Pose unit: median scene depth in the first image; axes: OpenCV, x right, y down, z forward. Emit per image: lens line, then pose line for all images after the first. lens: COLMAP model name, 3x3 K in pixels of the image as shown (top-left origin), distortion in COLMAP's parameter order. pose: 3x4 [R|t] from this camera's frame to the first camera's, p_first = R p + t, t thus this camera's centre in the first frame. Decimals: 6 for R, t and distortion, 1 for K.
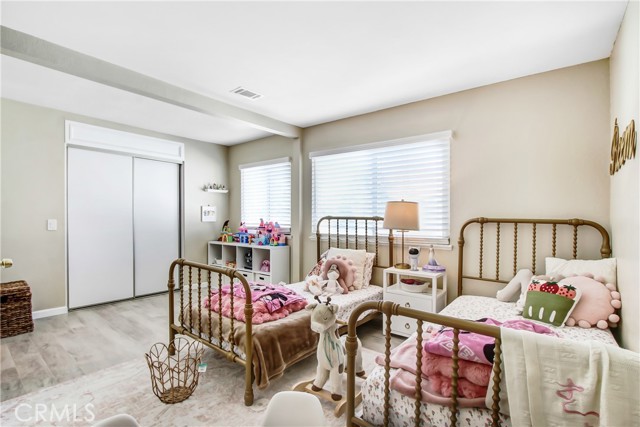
lens RADIAL K [[301.2, 0, 314.2], [0, 301.2, 215.7], [0, 0, 1]] dist [0.001250, 0.000467]
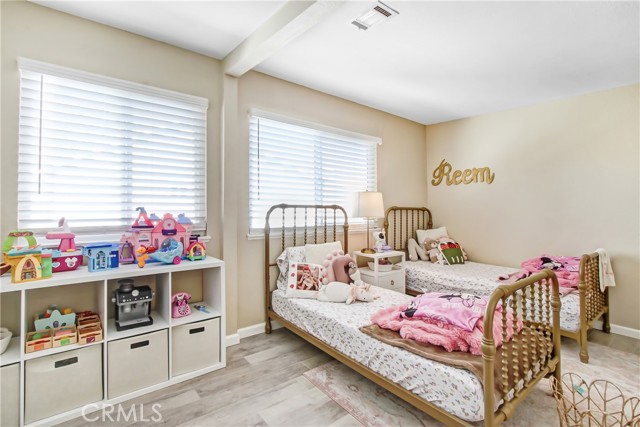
lens RADIAL K [[310.9, 0, 321.0], [0, 310.9, 204.9], [0, 0, 1]] dist [-0.033817, -0.000386]
pose [[0.198238, -0.001310, 0.980153, -0.675914], [-0.017422, 0.999836, 0.004860, -0.000495], [-0.979999, -0.018040, 0.198183, 0.766075]]
